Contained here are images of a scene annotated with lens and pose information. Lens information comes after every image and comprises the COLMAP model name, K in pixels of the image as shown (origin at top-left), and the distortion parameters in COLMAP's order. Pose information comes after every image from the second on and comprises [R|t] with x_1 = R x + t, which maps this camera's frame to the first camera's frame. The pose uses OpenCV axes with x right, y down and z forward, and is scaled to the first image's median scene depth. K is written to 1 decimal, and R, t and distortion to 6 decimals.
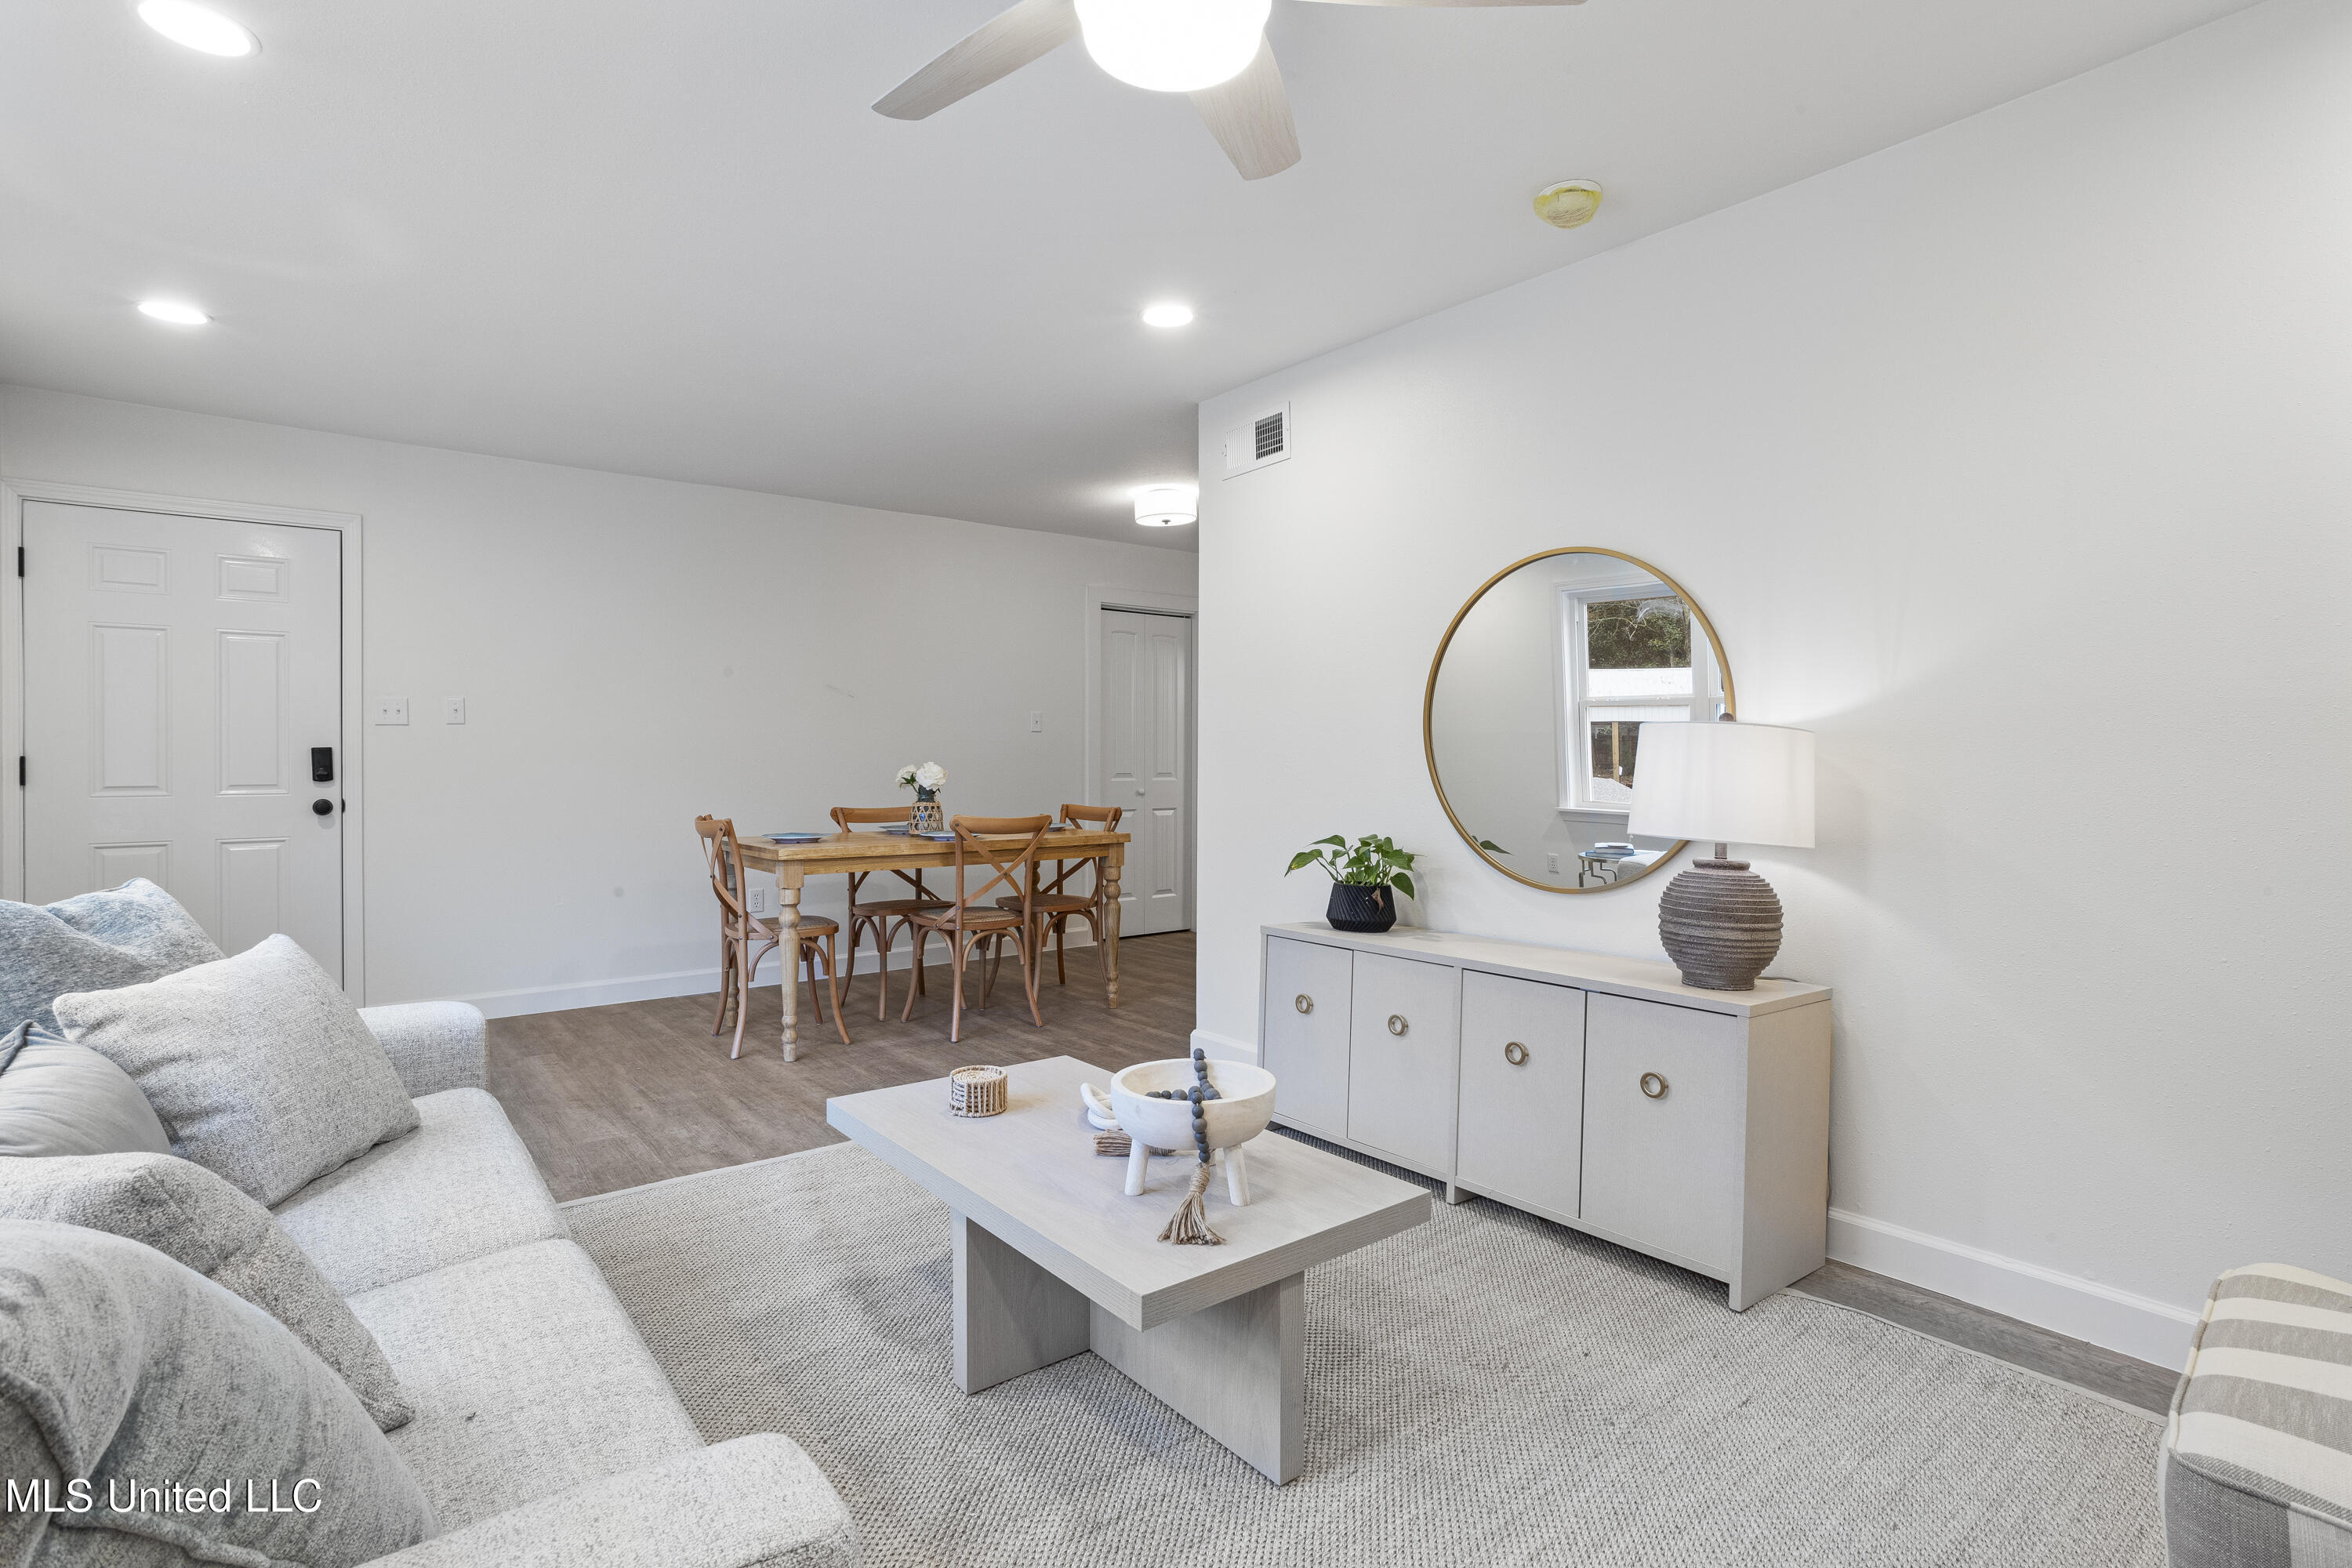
lens RADIAL K [[1134.6, 0, 1173.9], [0, 1134.6, 796.1], [0, 0, 1]] dist [-0.054587, 0.034049]
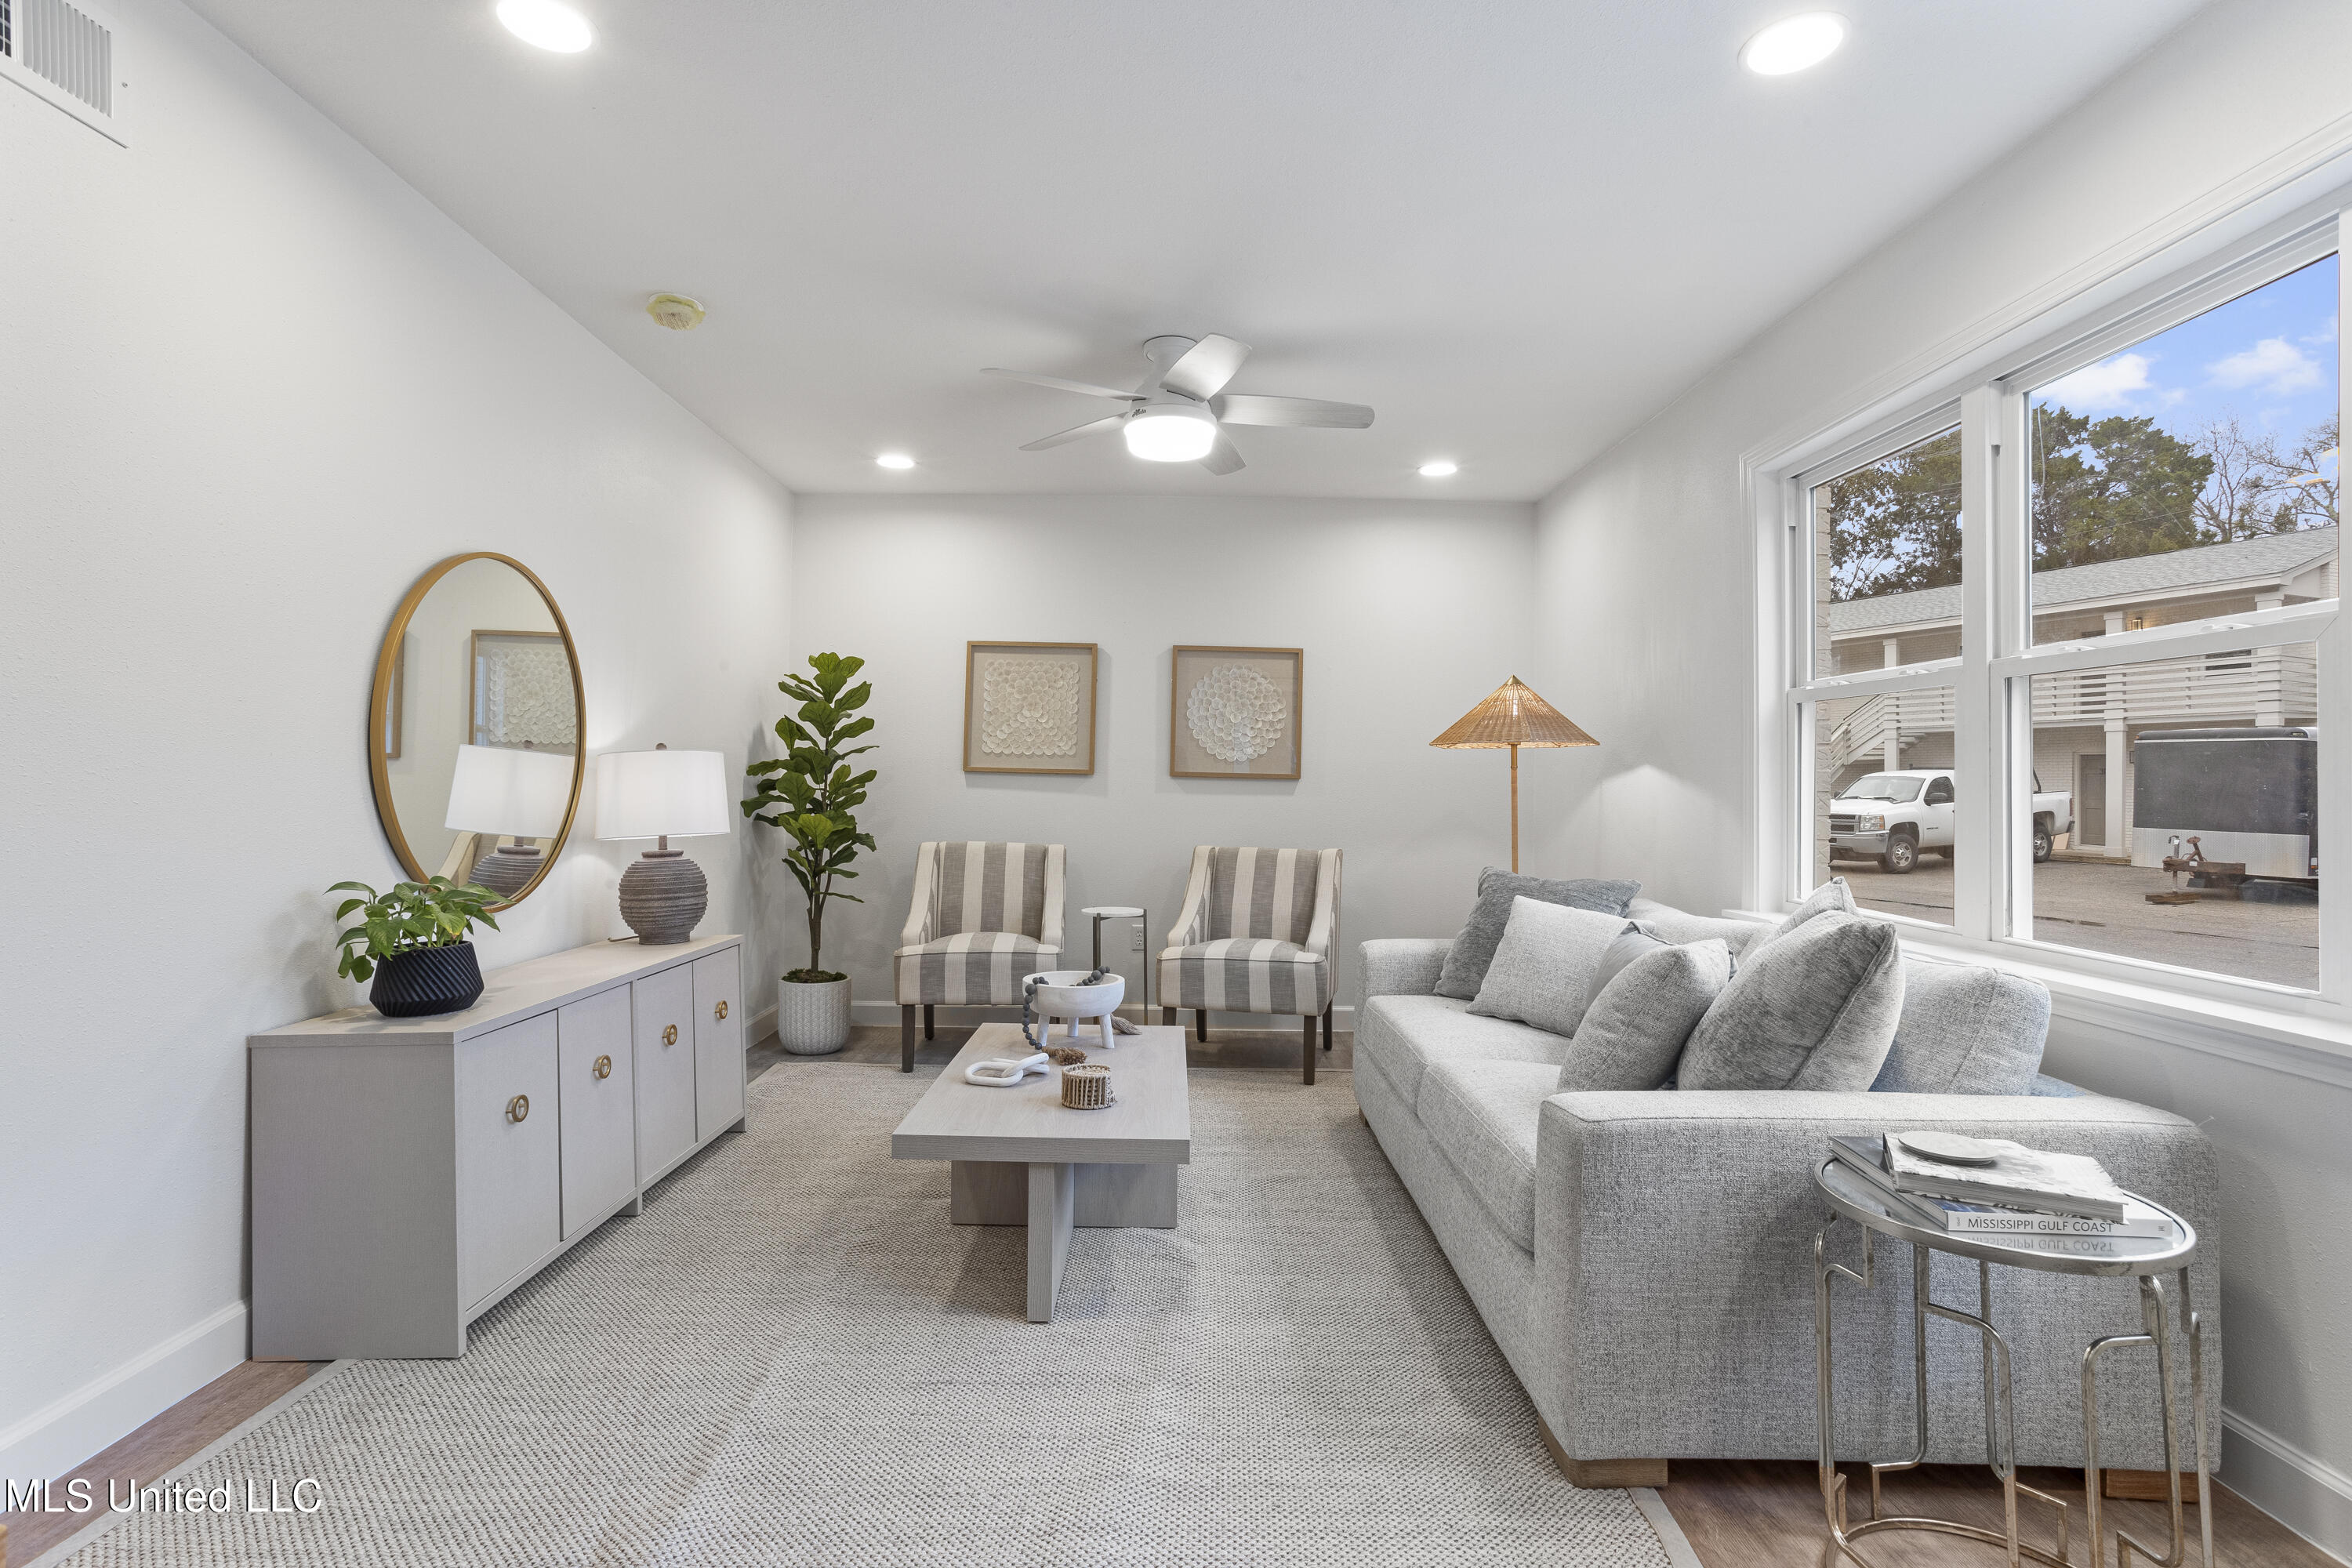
lens RADIAL K [[1147.0, 0, 1165.0], [0, 1147.0, 768.6], [0, 0, 1]] dist [-0.056346, 0.037707]
pose [[-0.780162, -0.001216, 0.625577, -0.553030], [0.002779, 0.999982, 0.005409, -0.032261], [-0.625572, 0.005959, -0.780144, 1.084721]]
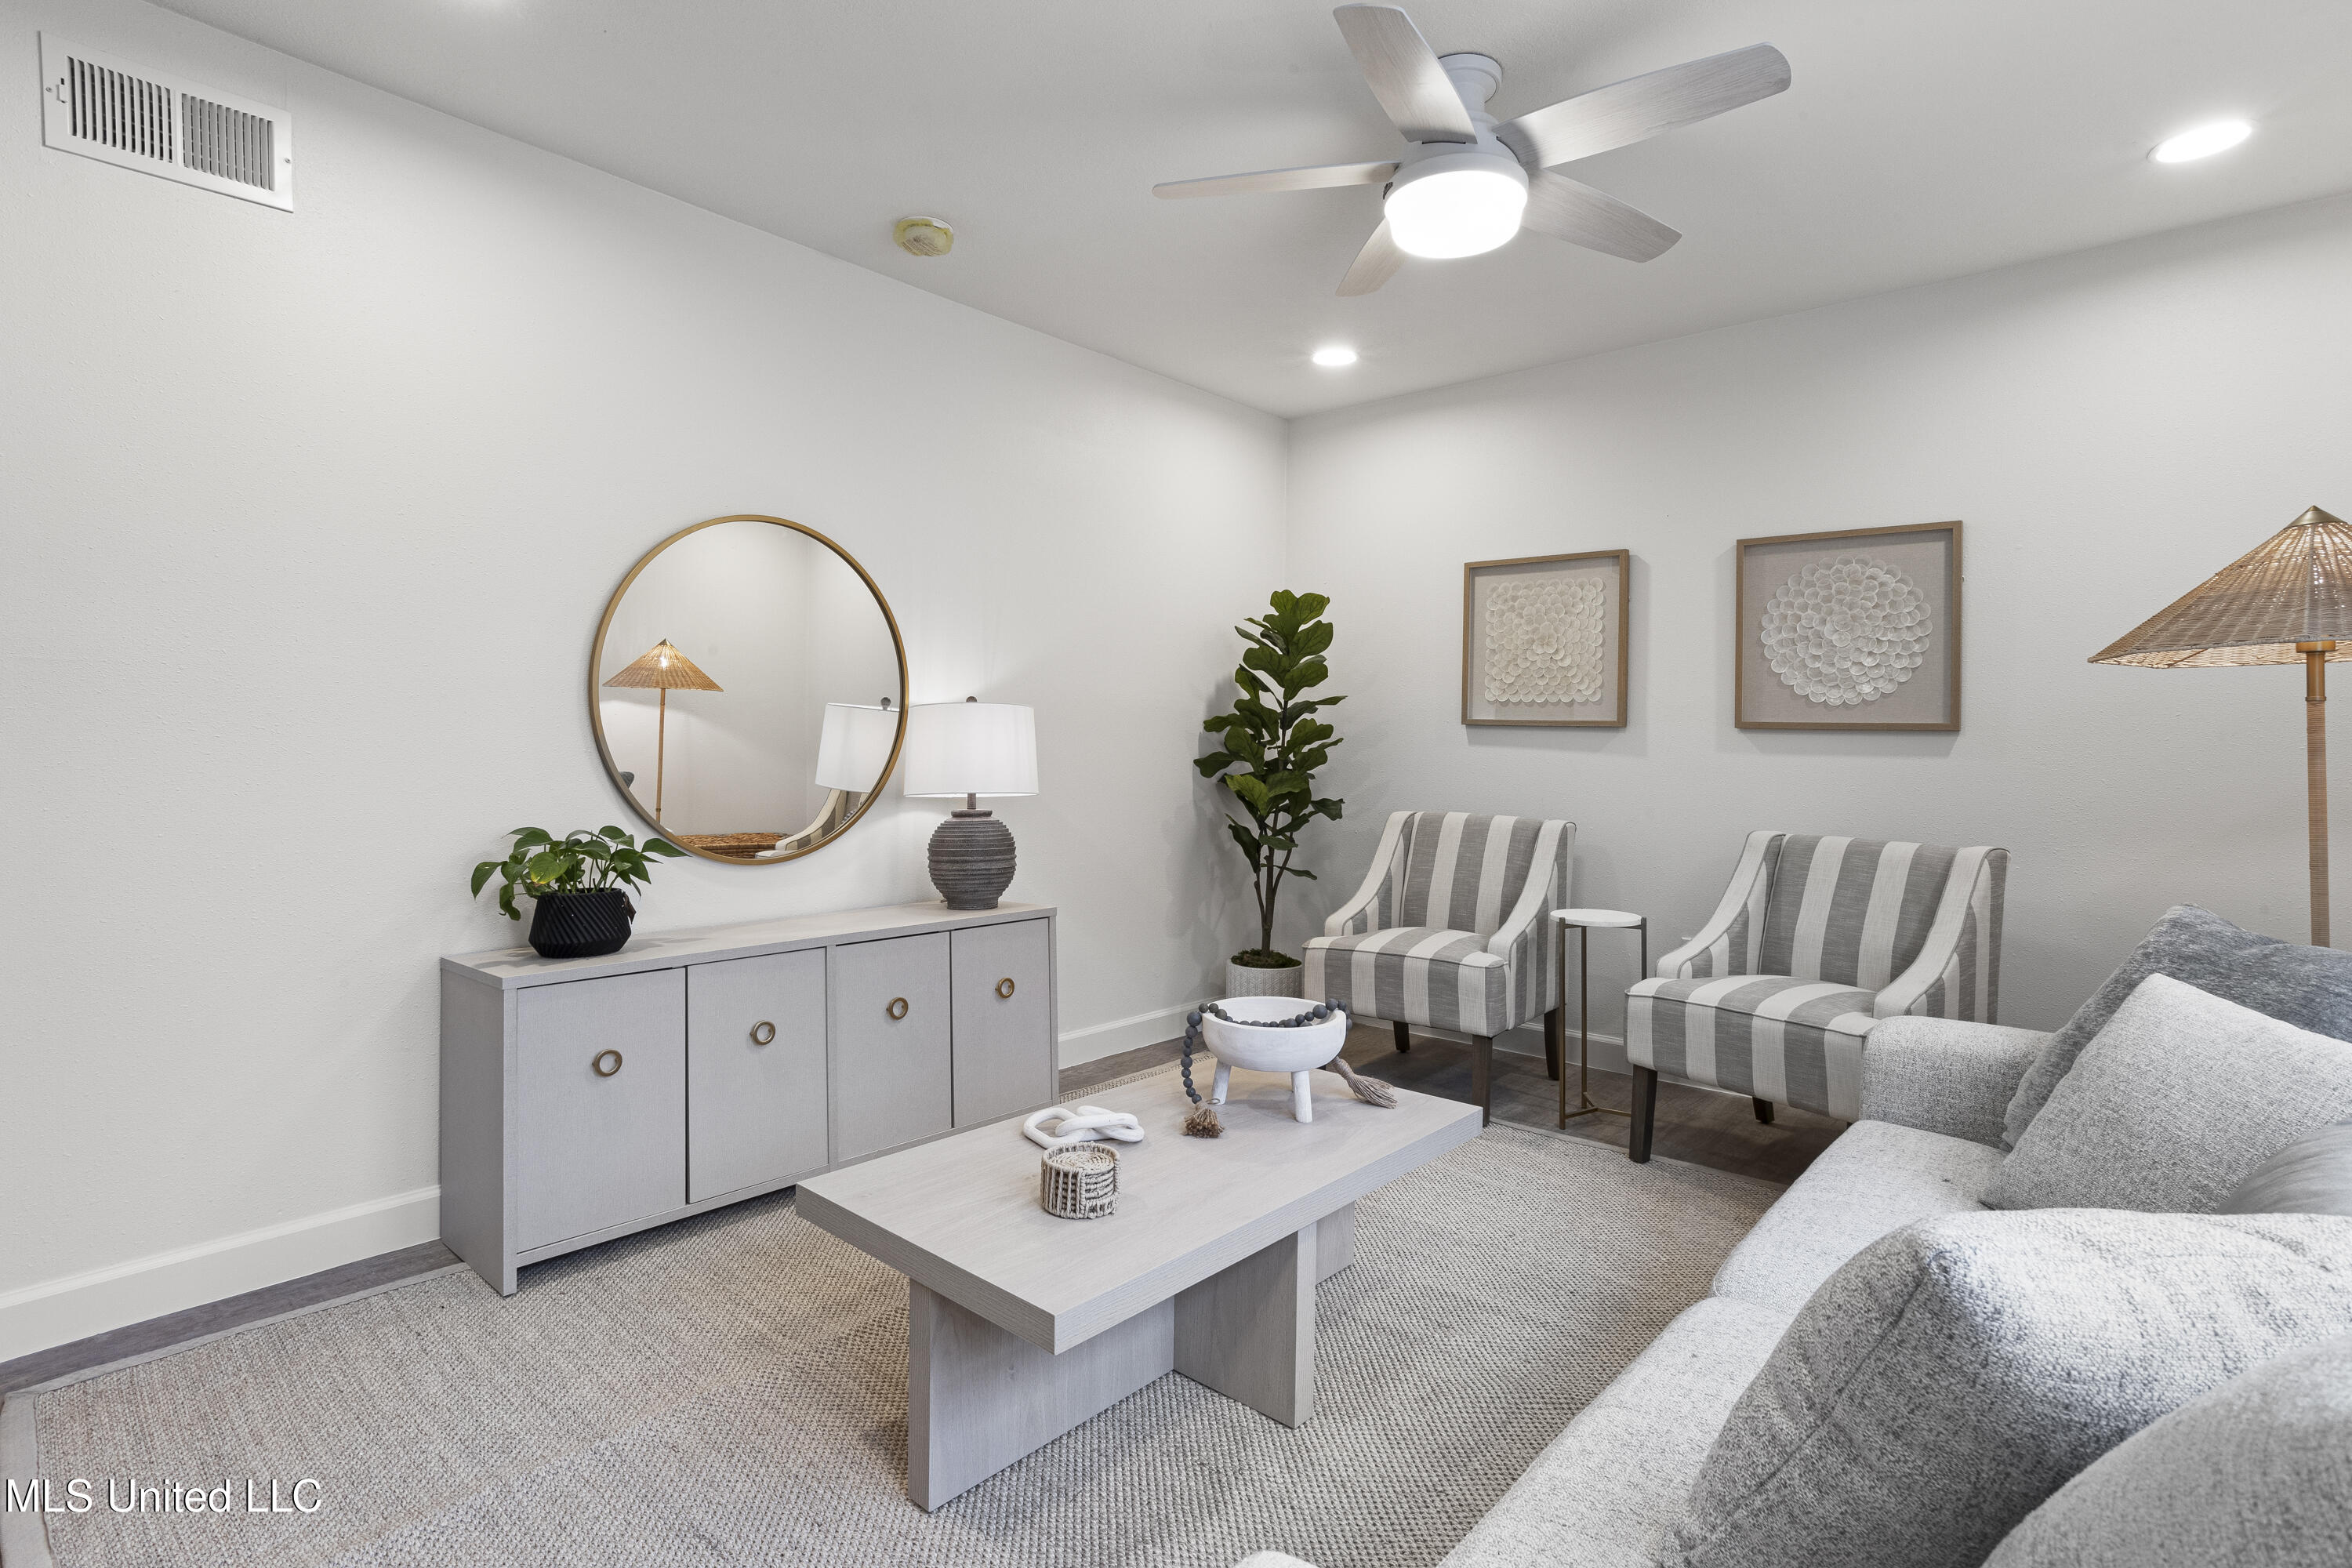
lens RADIAL K [[1156.4, 0, 1158.8], [0, 1156.4, 725.3], [0, 0, 1]] dist [-0.065691, 0.048208]
pose [[-0.164122, 0.007622, 0.986411, -0.554954], [0.015097, 0.999872, -0.005214, -0.020513], [-0.986324, 0.014036, -0.164216, 0.637138]]
